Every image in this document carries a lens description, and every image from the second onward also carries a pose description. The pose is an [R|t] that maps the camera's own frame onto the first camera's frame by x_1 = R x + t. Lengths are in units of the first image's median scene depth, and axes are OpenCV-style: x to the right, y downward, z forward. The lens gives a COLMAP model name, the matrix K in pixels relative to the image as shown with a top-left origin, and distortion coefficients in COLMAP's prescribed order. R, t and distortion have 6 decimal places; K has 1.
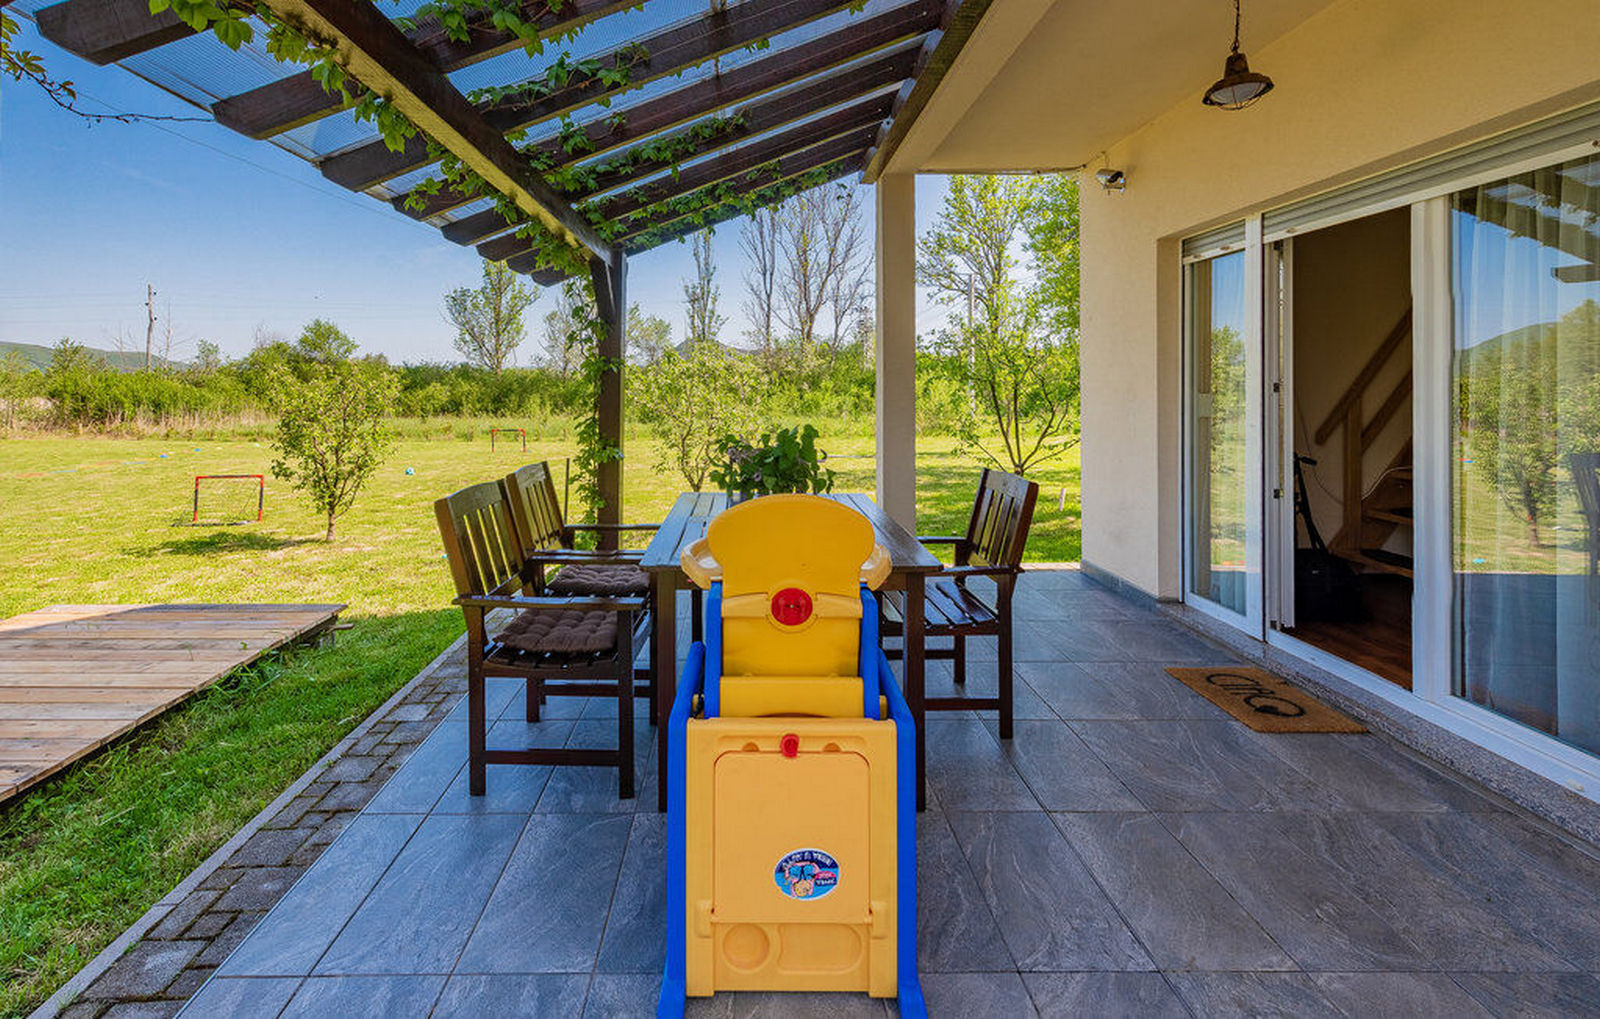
lens RADIAL K [[729.7, 0, 744.9], [0, 729.7, 380.6], [0, 0, 1]] dist [0.002517, 0.000056]
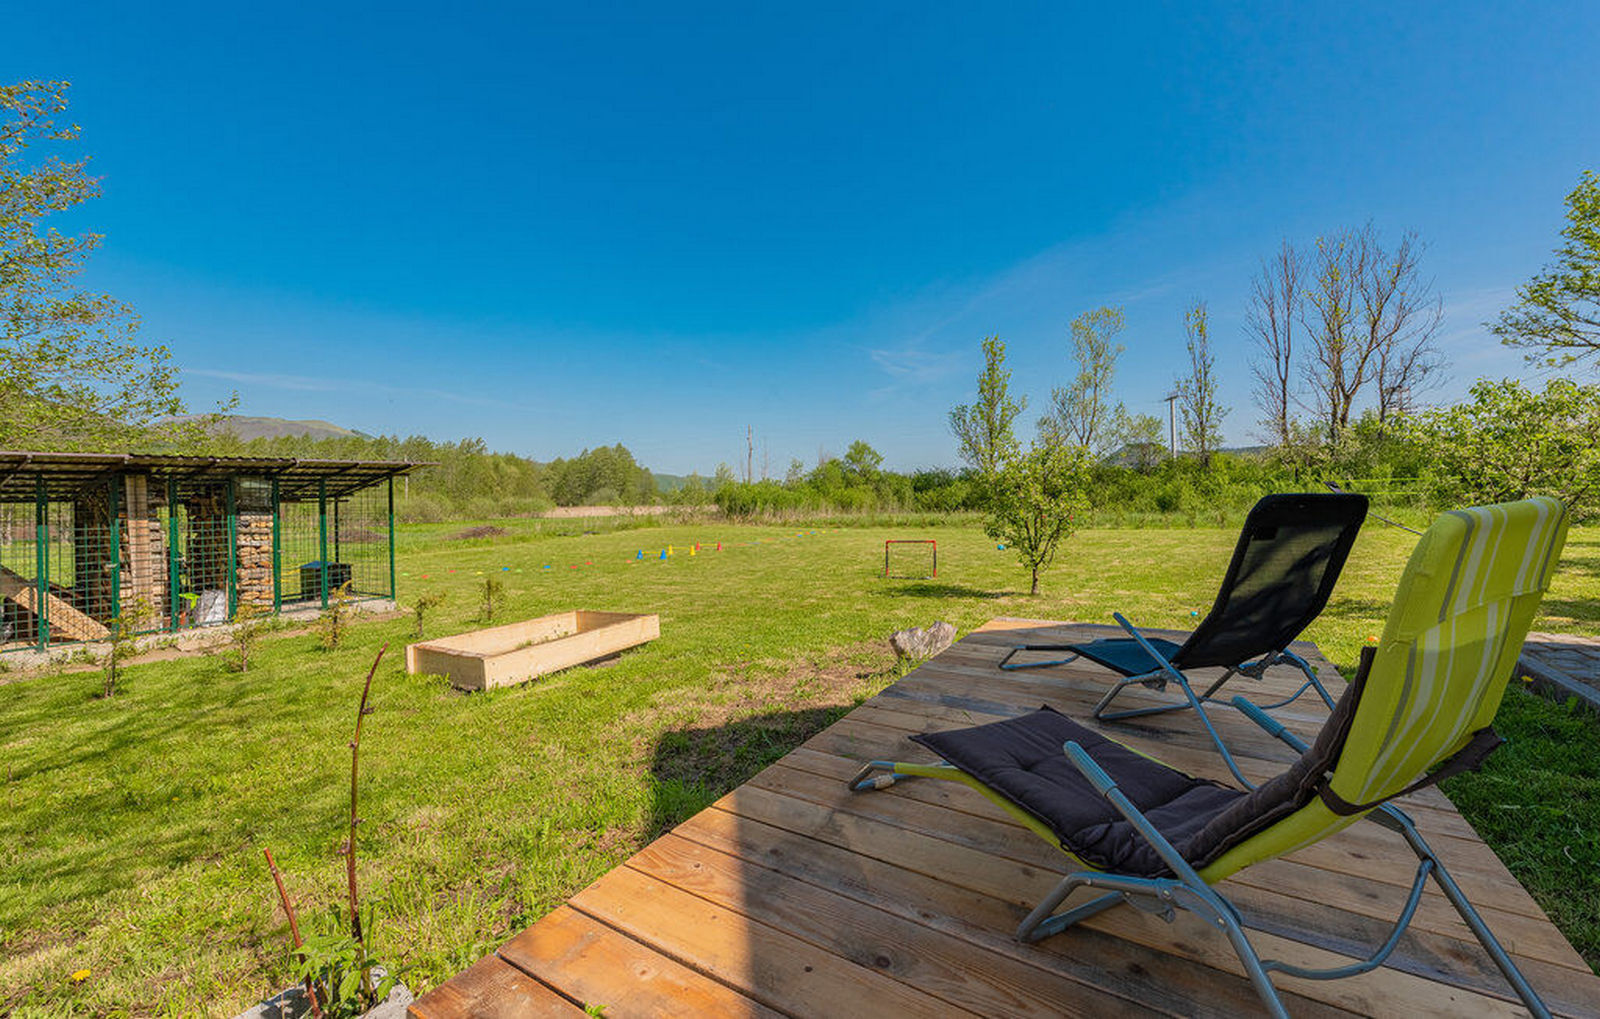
lens RADIAL K [[621.1, 0, 804.9], [0, 621.1, 492.9], [0, 0, 1]] dist [0.001036, -0.000474]
pose [[0.846087, -0.024206, -0.532494, -0.680966], [0.028304, 0.999599, -0.000467, 0.101463], [0.532292, -0.014677, 0.846434, -0.008431]]
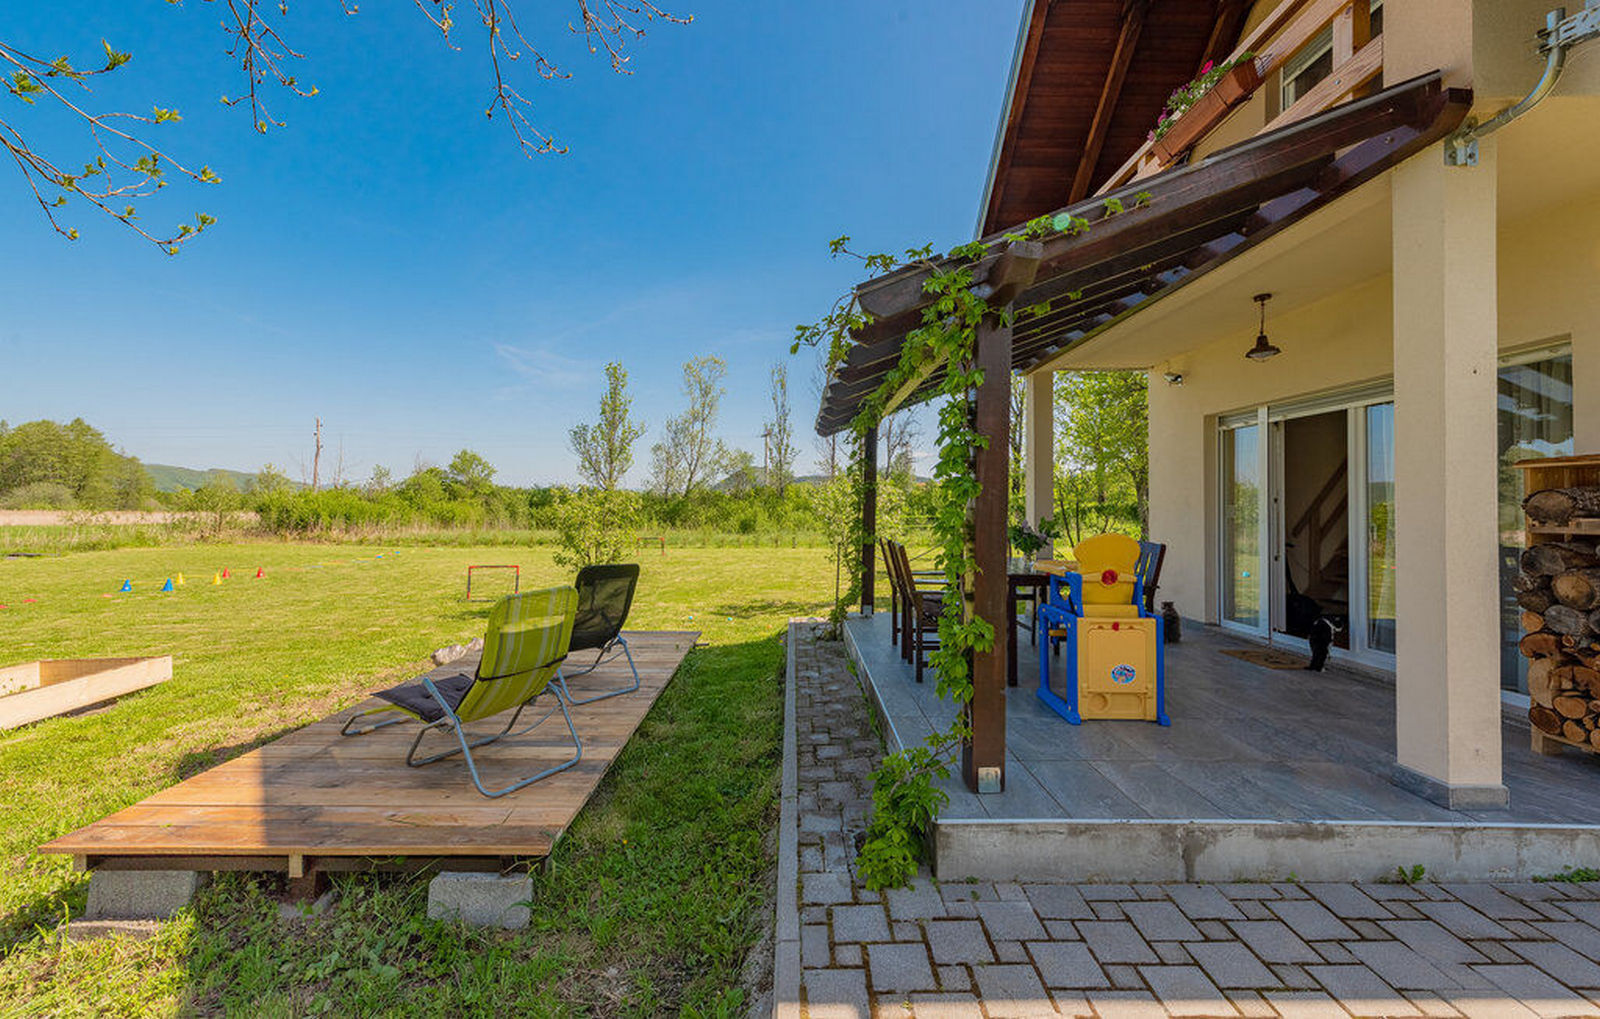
lens RADIAL K [[621.1, 0, 804.9], [0, 621.1, 492.9], [0, 0, 1]] dist [0.001036, -0.000474]
pose [[0.999824, 0.009019, 0.016477, -0.349753], [-0.008748, 0.999827, -0.016430, 0.018927], [-0.016623, 0.016283, 0.999729, -0.394266]]
